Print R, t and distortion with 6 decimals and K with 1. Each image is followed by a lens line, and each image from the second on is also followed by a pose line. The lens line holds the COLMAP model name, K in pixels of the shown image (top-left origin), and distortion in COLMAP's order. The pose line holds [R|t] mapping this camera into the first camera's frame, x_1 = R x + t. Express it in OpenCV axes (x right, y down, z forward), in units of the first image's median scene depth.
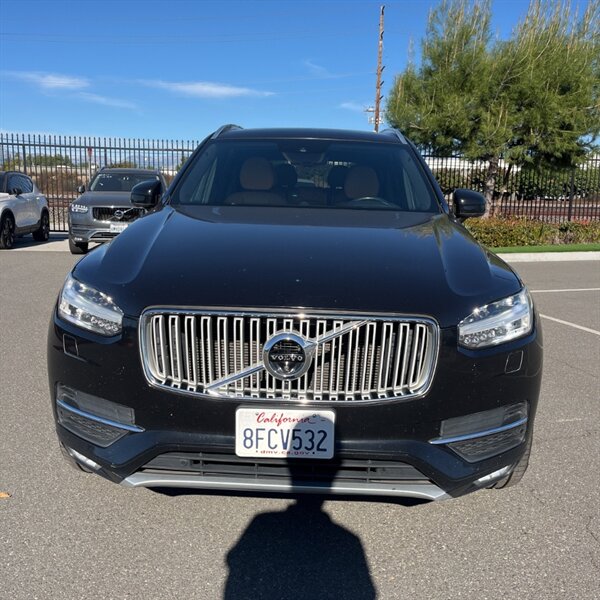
lens RADIAL K [[610.0, 0, 299.9], [0, 610.0, 300.6], [0, 0, 1]] dist [0.015876, 0.000000]
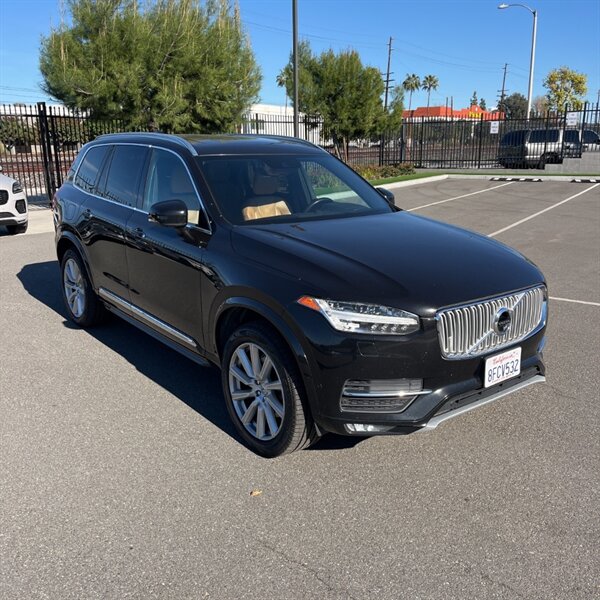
lens RADIAL K [[610.0, 0, 315.8], [0, 610.0, 294.9], [0, 0, 1]] dist [0.015876, 0.000000]
pose [[0.765096, -0.176937, 0.619129, -0.209378], [0.130864, 0.984167, 0.119542, -0.036435], [-0.630478, -0.010439, 0.776137, 0.001680]]
